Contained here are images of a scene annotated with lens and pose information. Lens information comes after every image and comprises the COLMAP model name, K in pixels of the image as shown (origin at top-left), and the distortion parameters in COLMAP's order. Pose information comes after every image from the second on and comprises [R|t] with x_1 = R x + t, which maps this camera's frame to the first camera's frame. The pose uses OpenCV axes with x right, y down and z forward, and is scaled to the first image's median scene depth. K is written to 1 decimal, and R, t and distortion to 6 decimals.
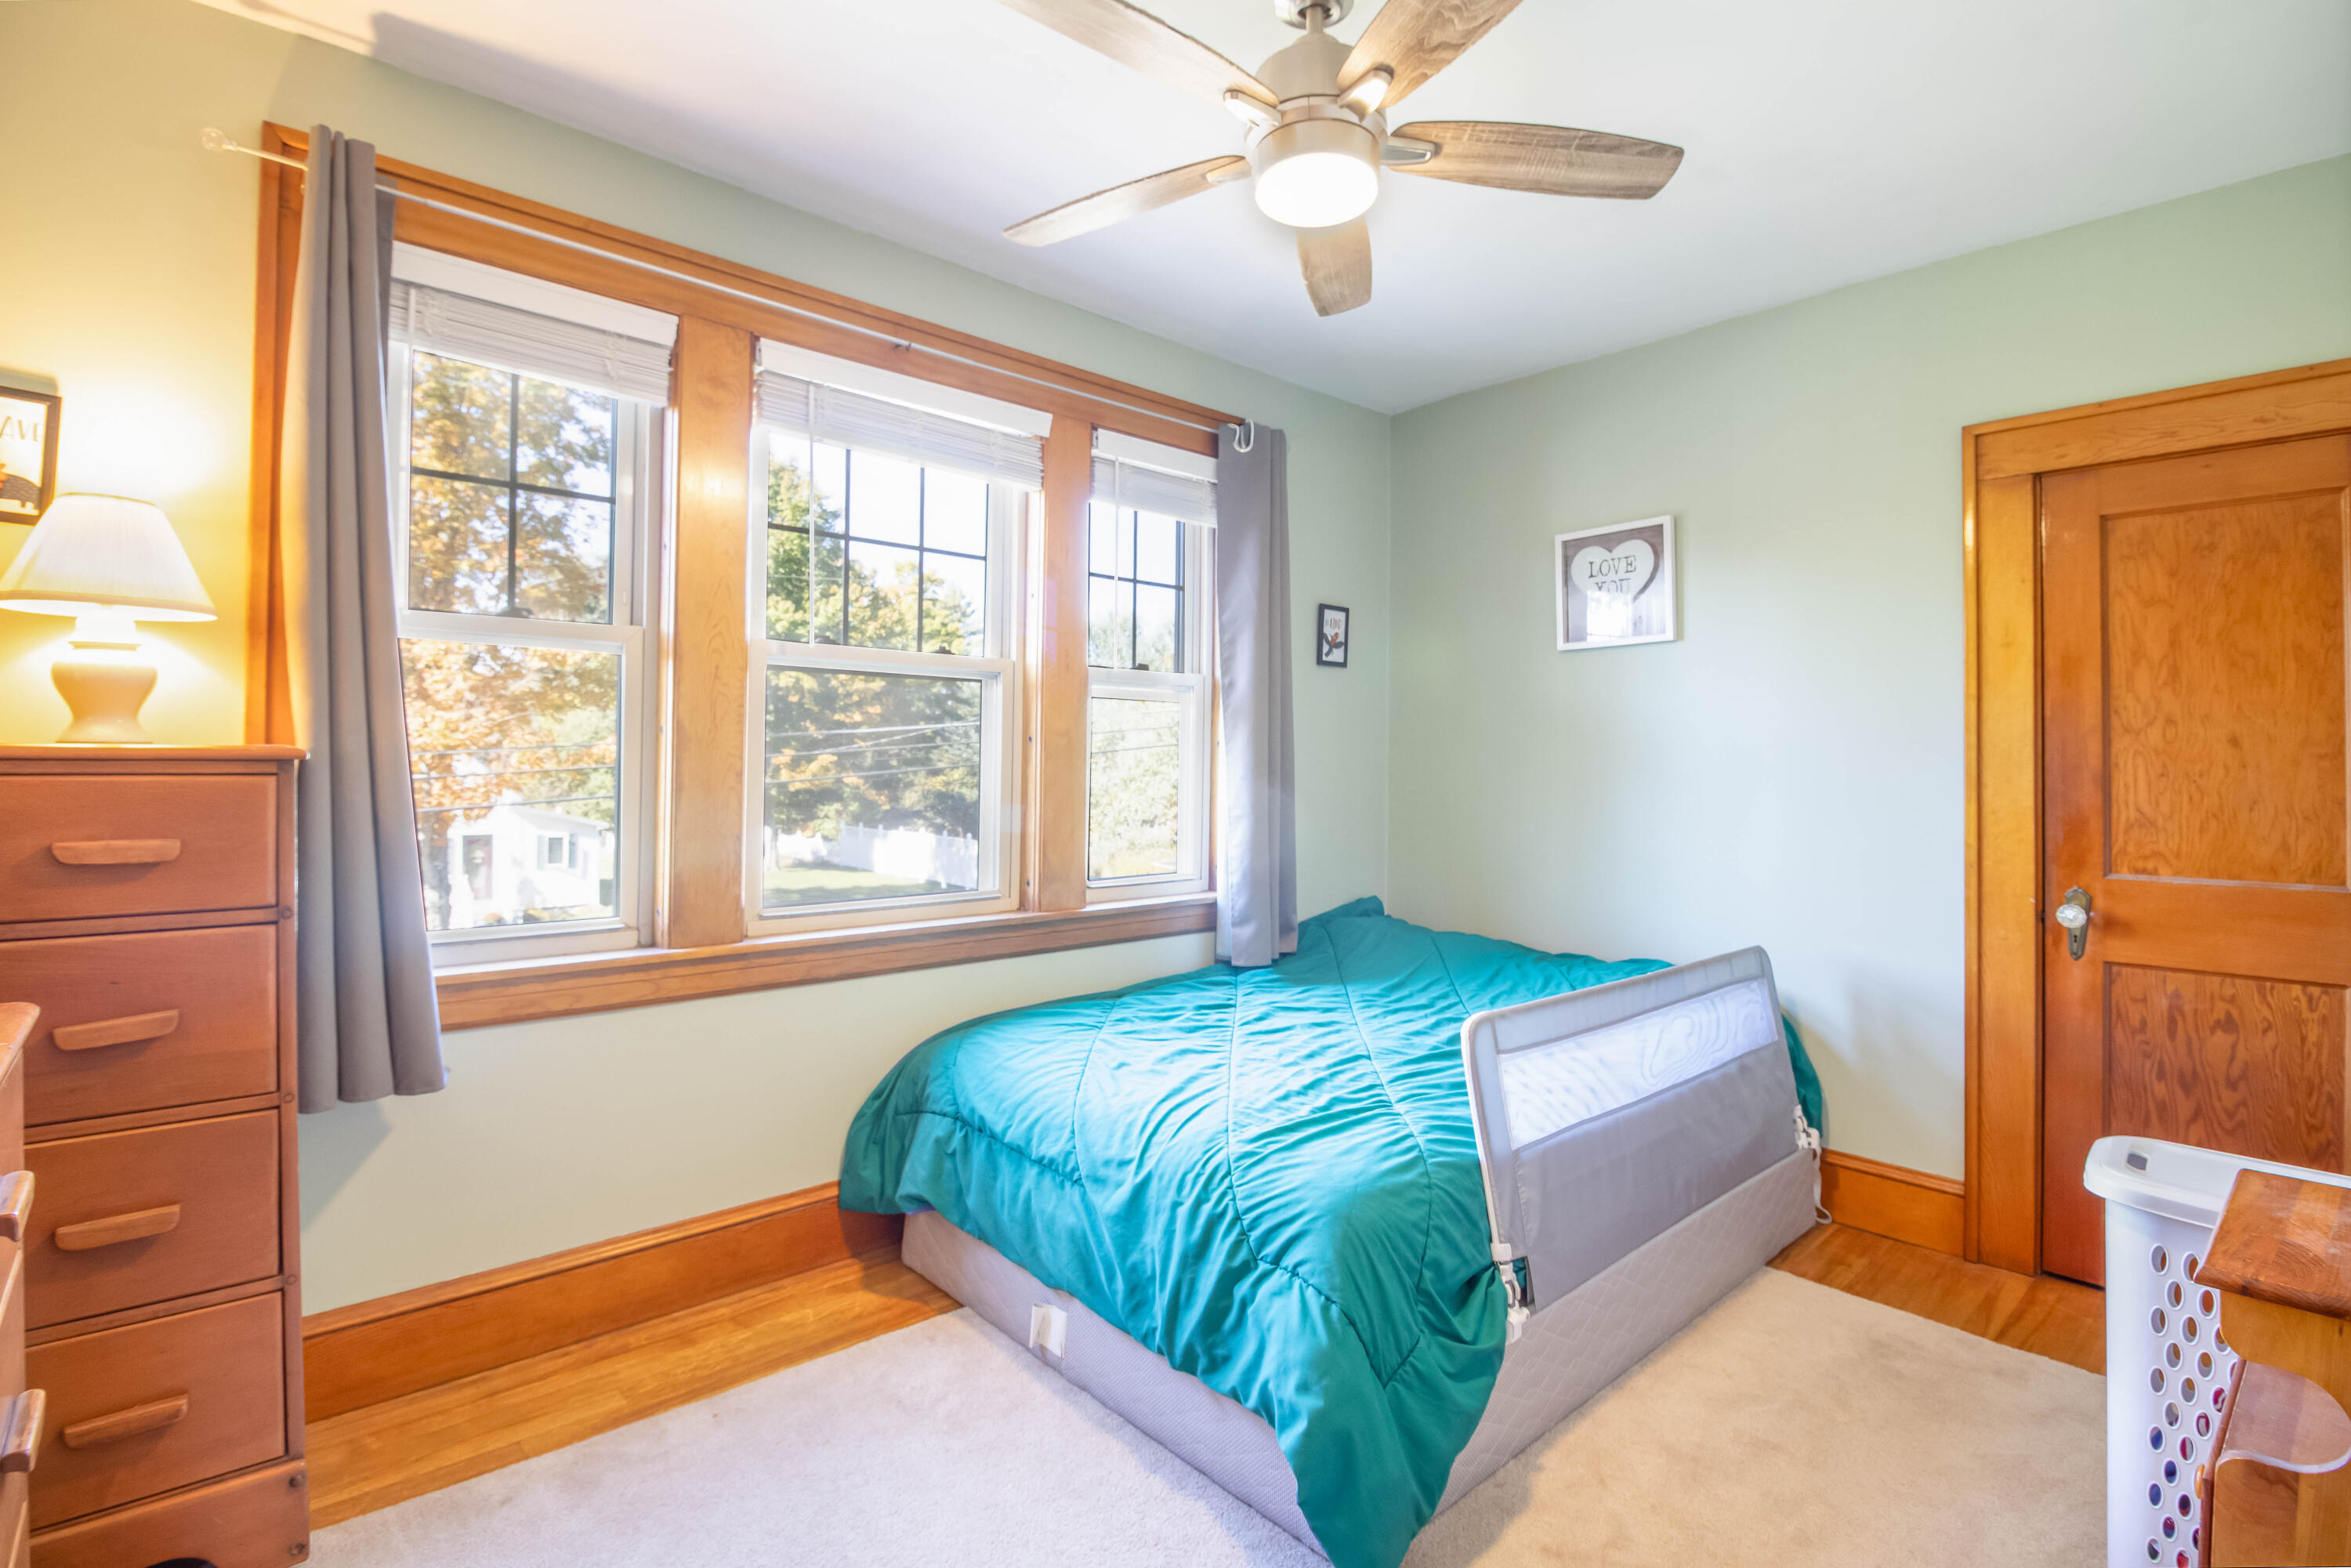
lens RADIAL K [[1101.9, 0, 1170.4], [0, 1101.9, 766.6], [0, 0, 1]] dist [-0.002092, -0.016127]
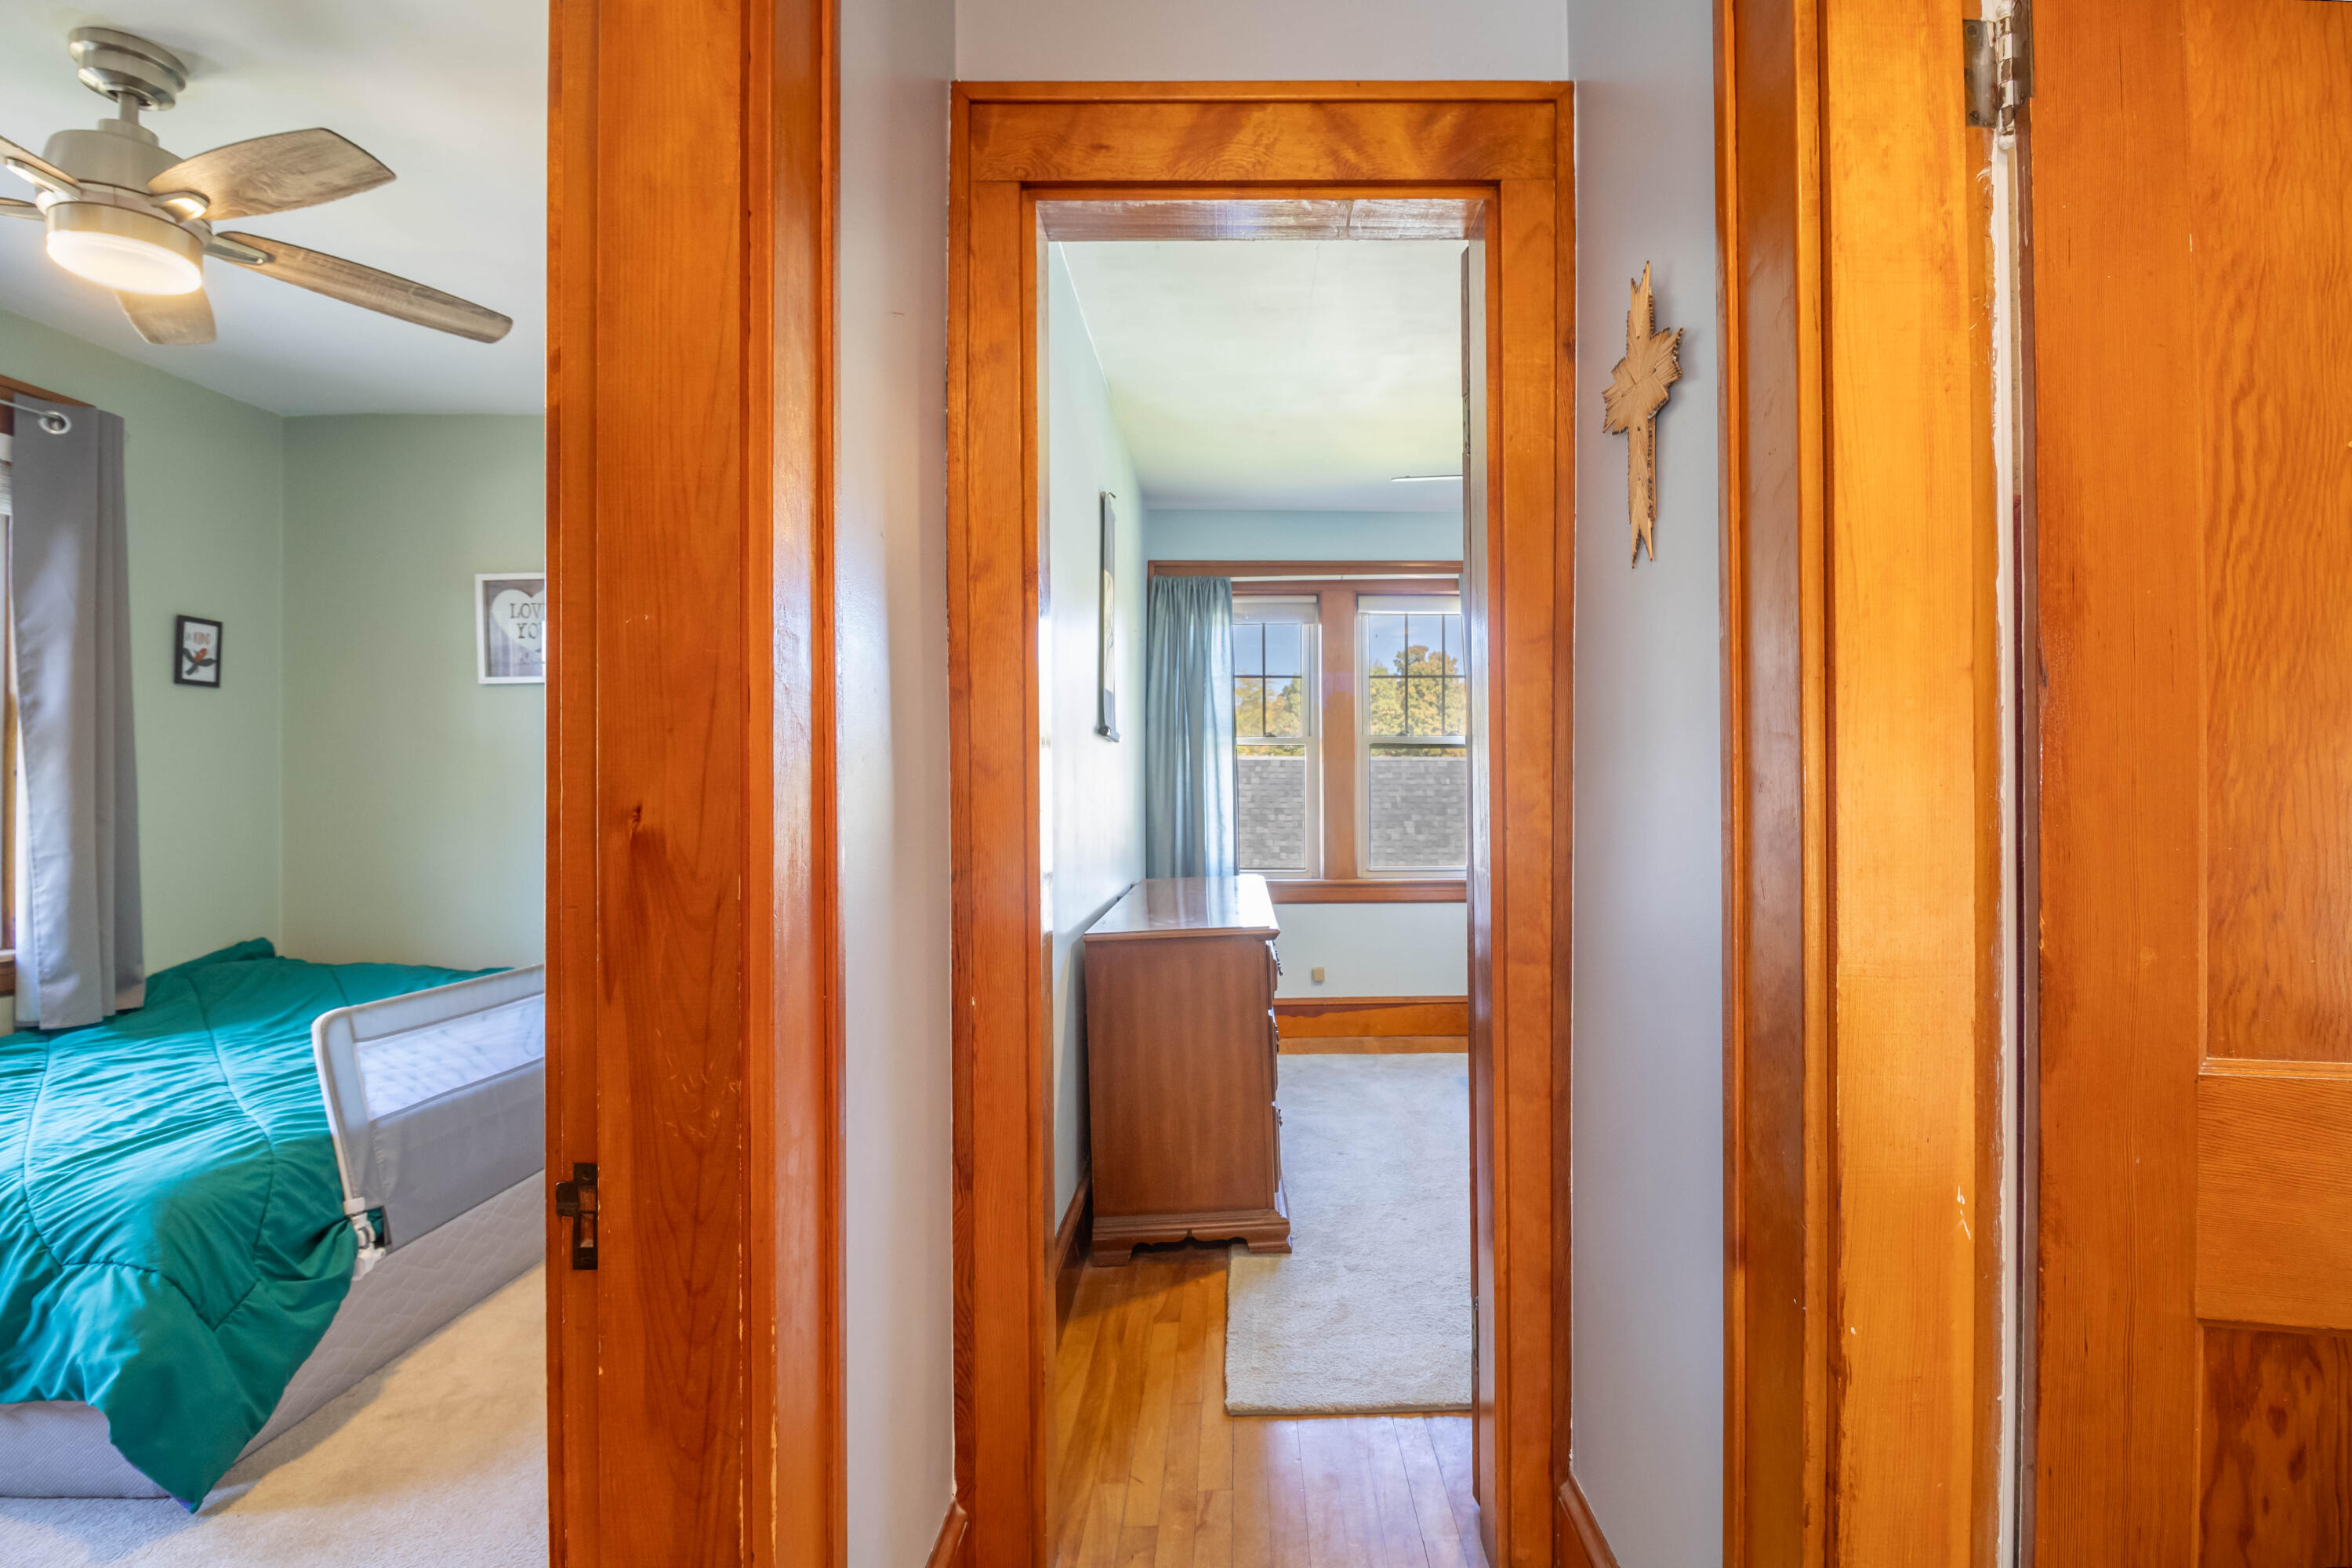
lens RADIAL K [[1082.8, 0, 1176.5], [0, 1082.8, 786.8], [0, 0, 1]] dist [-0.004421, -0.006503]
pose [[0.650549, -0.008917, 0.759412, 0.002836], [0.013518, 0.999909, 0.000161, 0.003932], [-0.759344, 0.010161, 0.650610, -0.428907]]
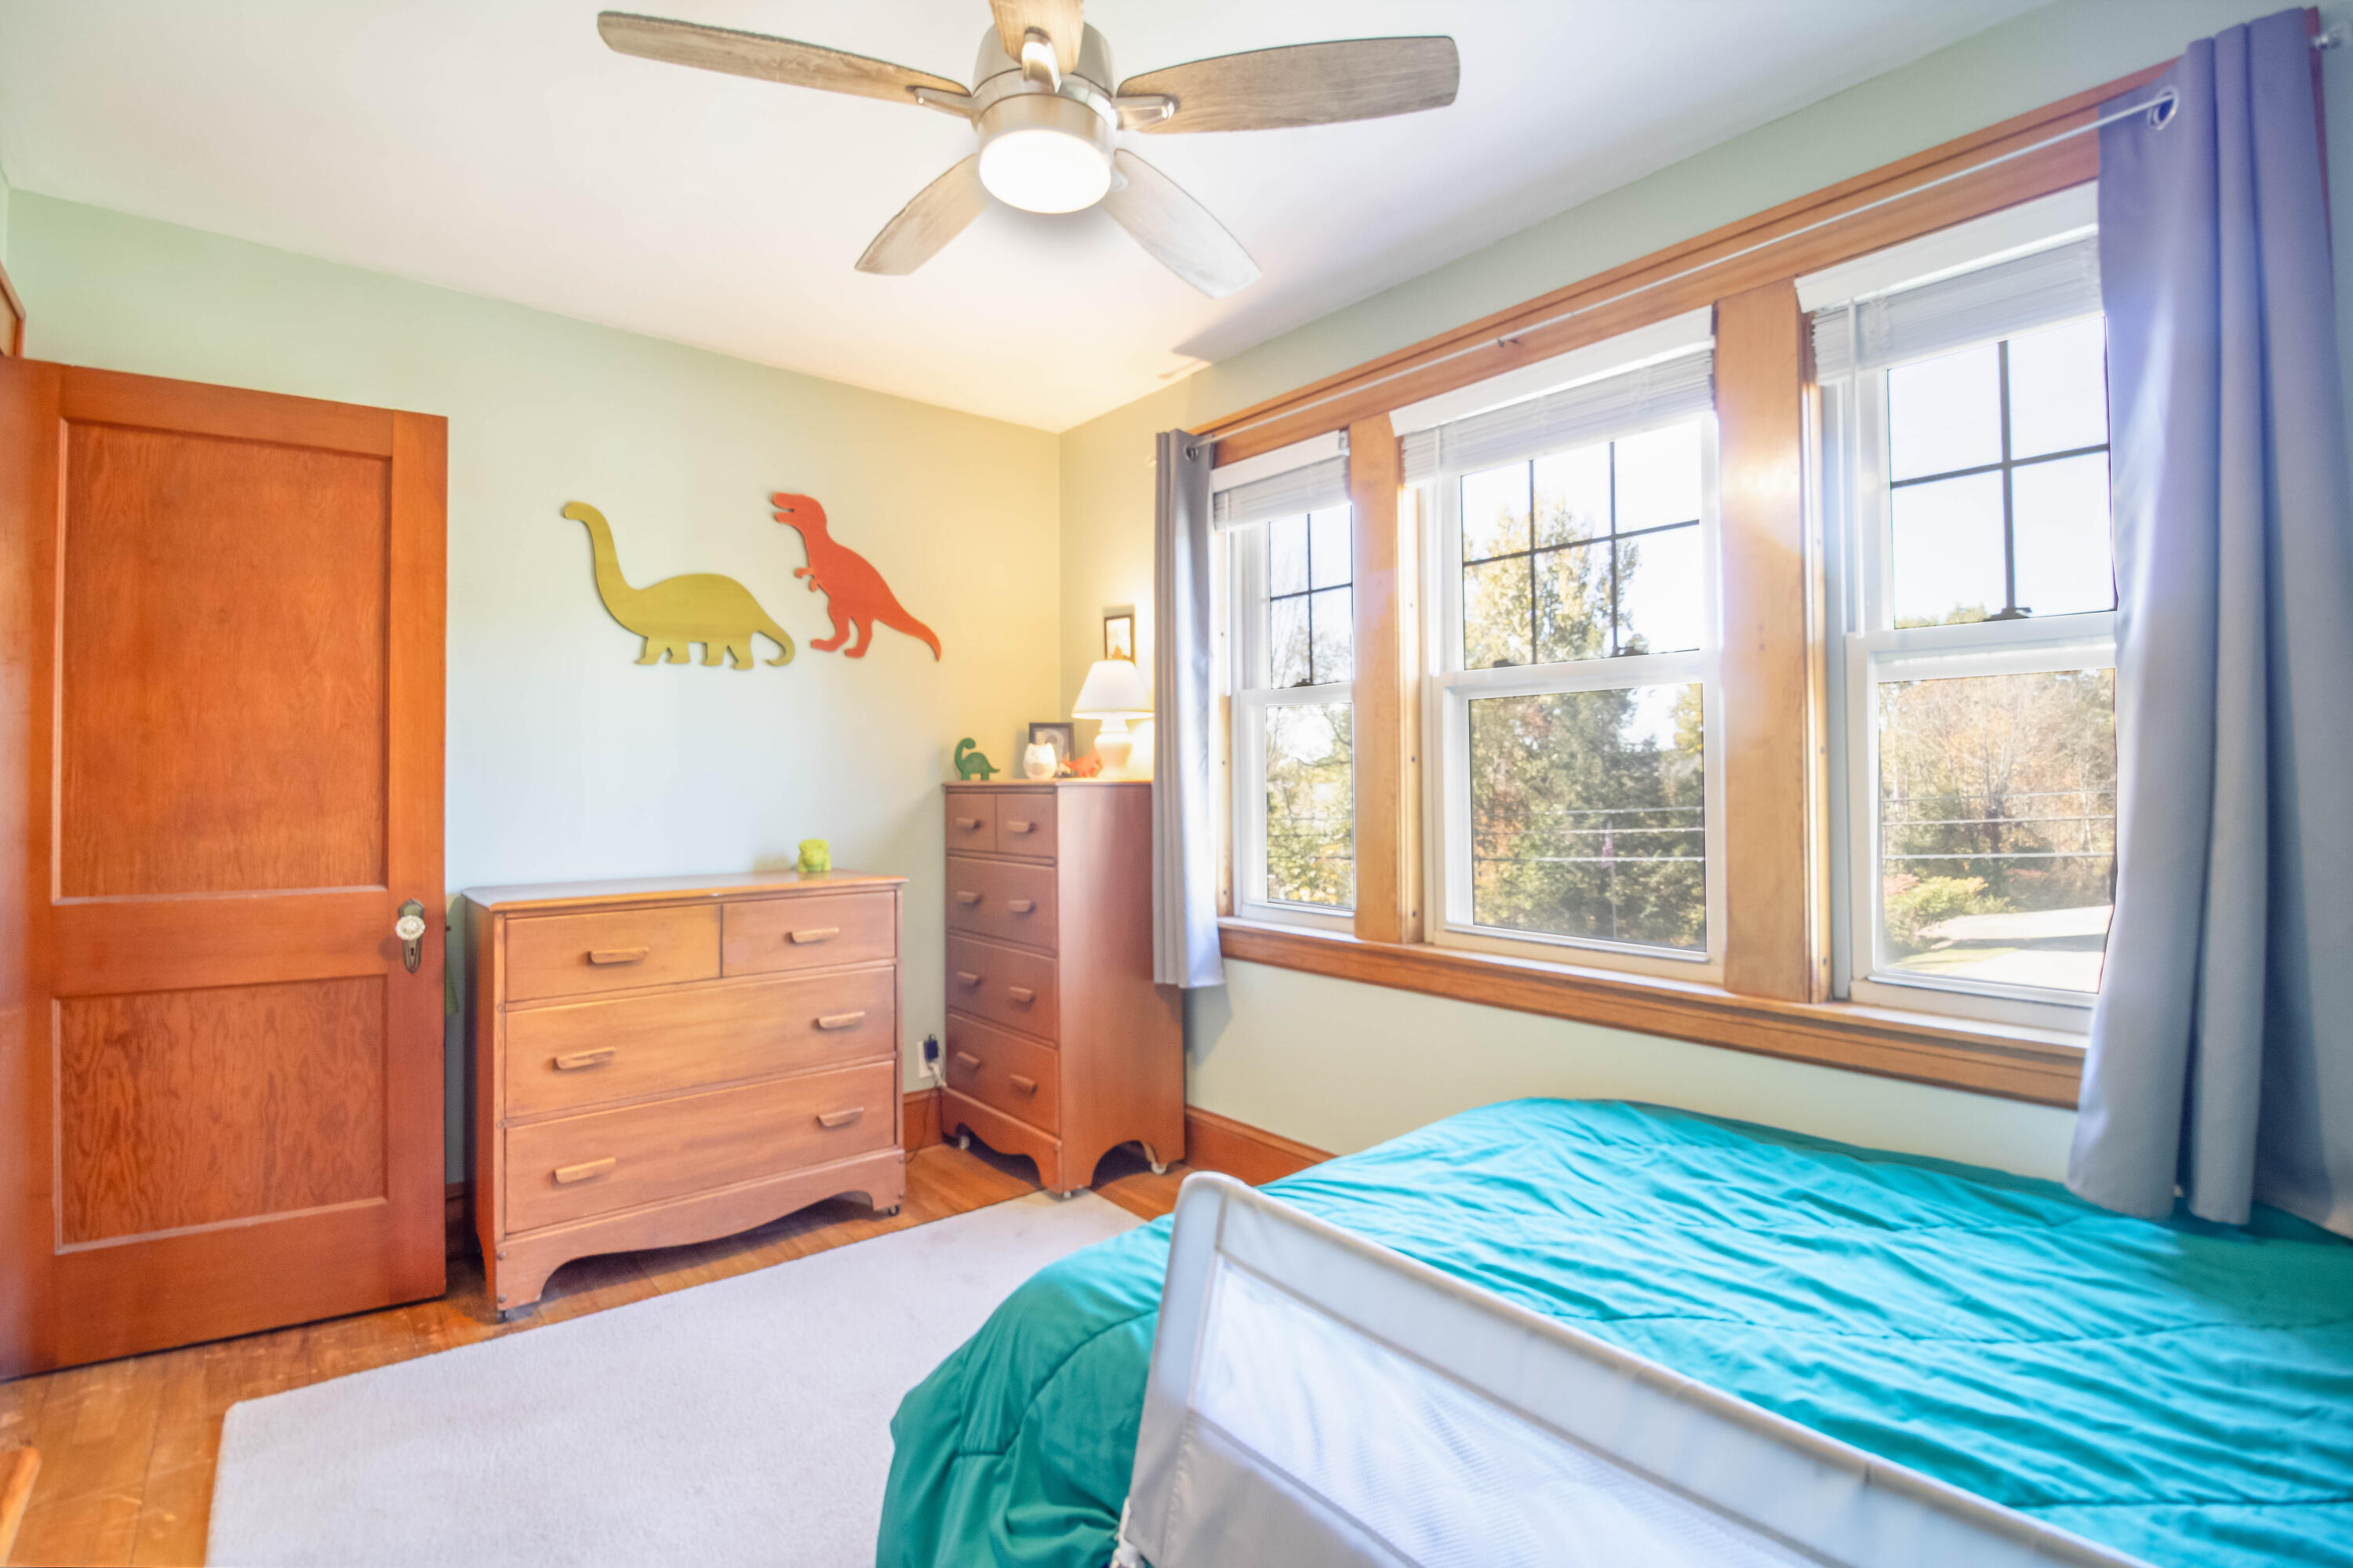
lens RADIAL K [[1102.9, 0, 1171.4], [0, 1102.9, 766.6], [0, 0, 1]] dist [-0.002092, -0.016127]
pose [[-0.053542, -0.016006, -0.998437, 0.984610], [0.006363, 0.999846, -0.016370, -0.008764], [0.998545, -0.007229, -0.053432, 1.063084]]
